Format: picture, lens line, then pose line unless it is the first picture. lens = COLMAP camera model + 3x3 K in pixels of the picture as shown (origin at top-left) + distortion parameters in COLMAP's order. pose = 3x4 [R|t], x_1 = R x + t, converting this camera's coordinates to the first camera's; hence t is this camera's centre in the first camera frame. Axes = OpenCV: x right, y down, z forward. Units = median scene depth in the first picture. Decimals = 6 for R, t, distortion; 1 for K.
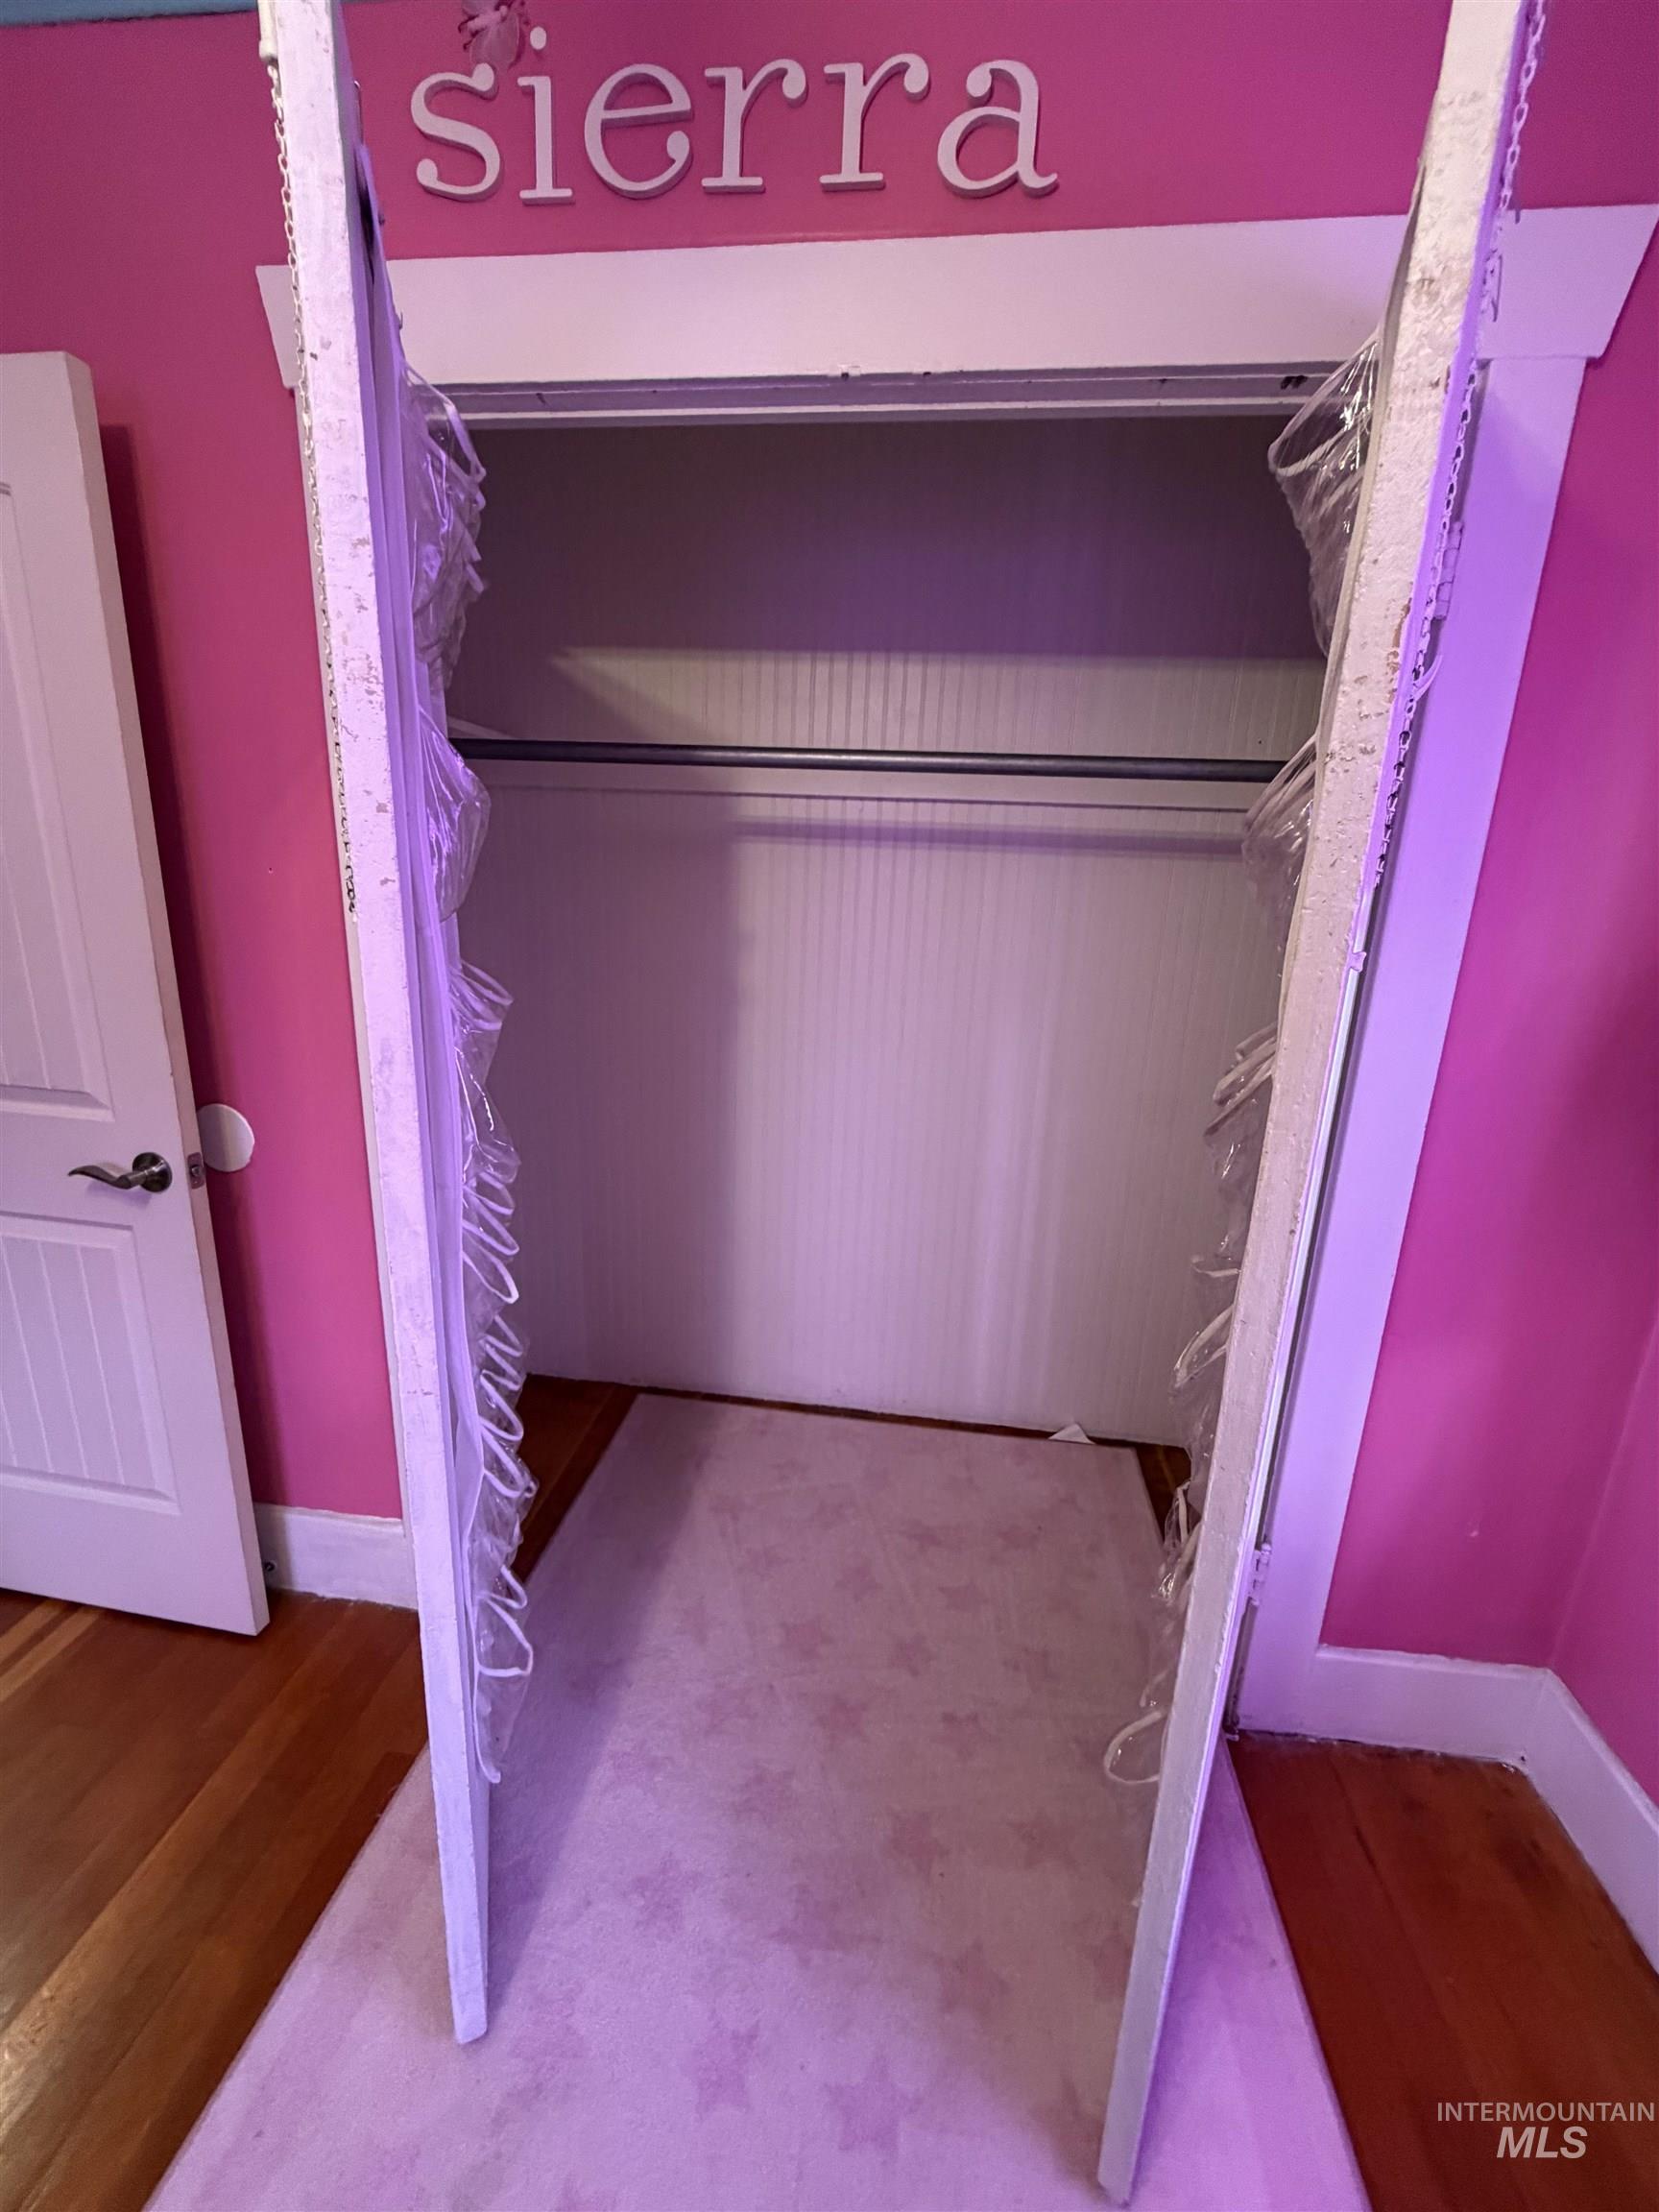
lens RADIAL K [[883.3, 0, 826.7], [0, 883.3, 1098.2], [0, 0, 1]] dist [0.000755, -0.000221]
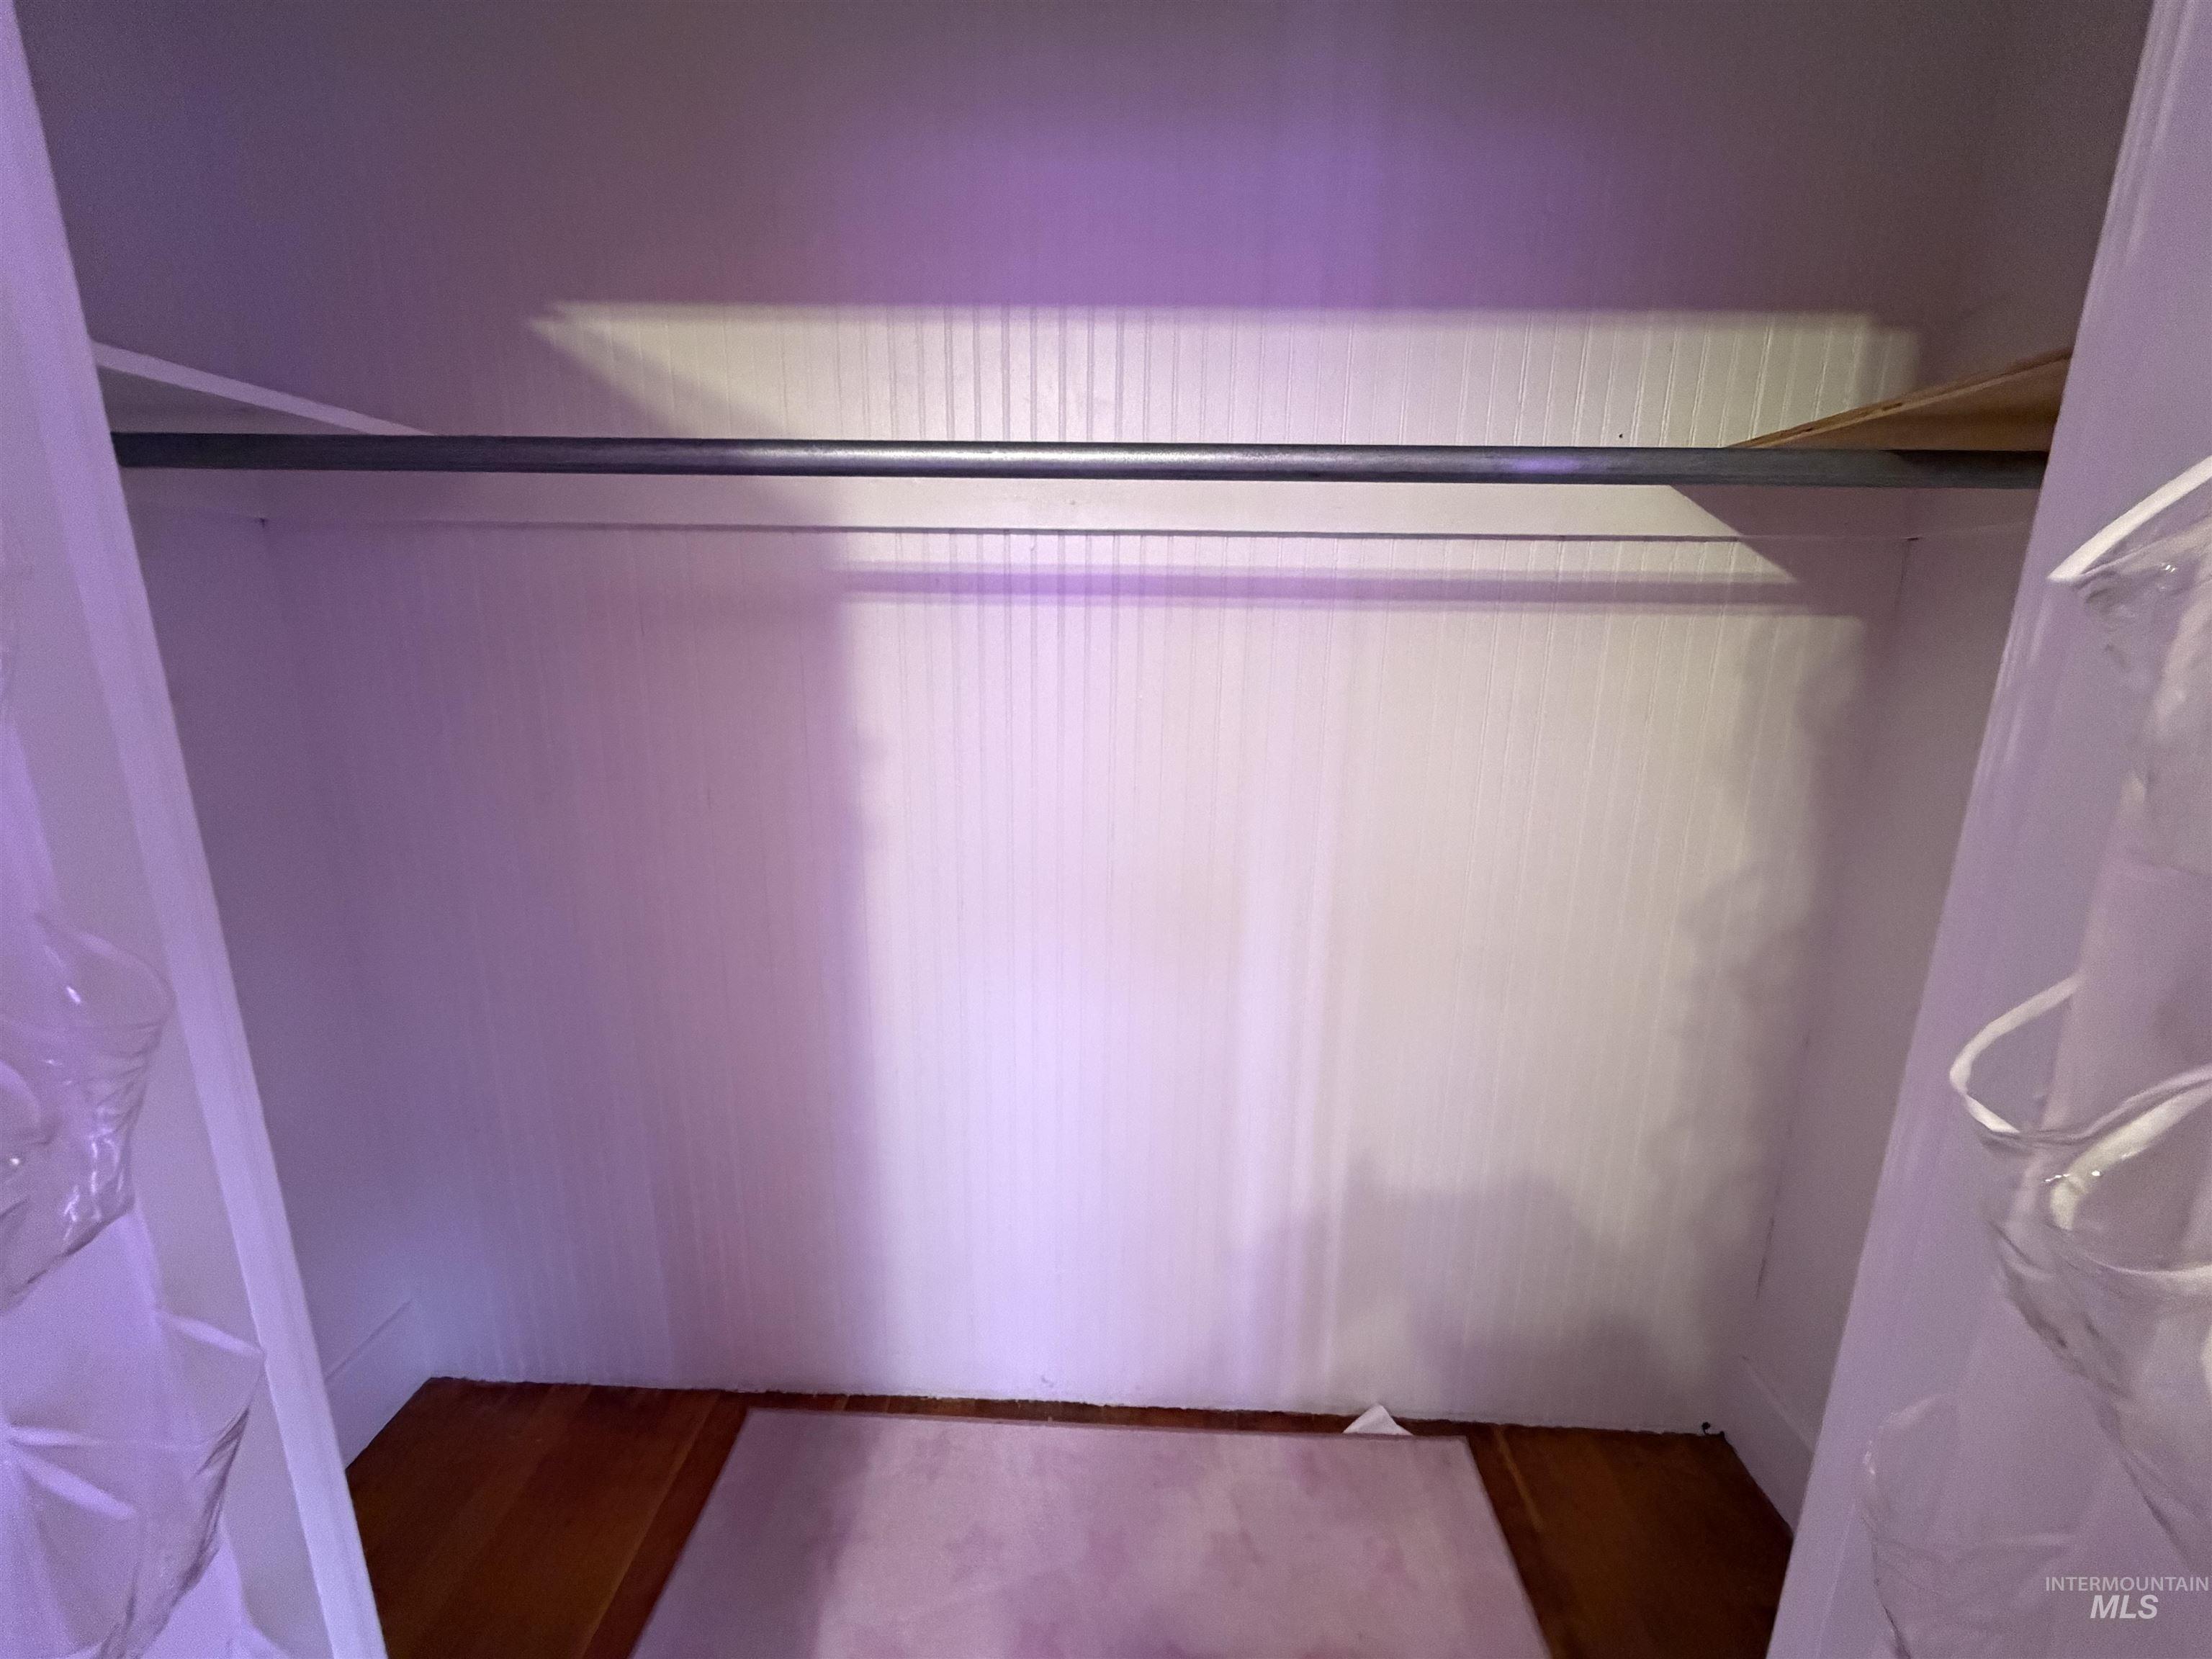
lens RADIAL K [[883.3, 0, 1100.1], [0, 883.3, 829.9], [0, 0, 1]] dist [0.000755, -0.000221]
pose [[0.994608, -0.048505, 0.091662, 0.017503], [0.050434, 0.998550, -0.018842, -0.101465], [-0.090615, 0.023363, 0.995612, 0.342554]]
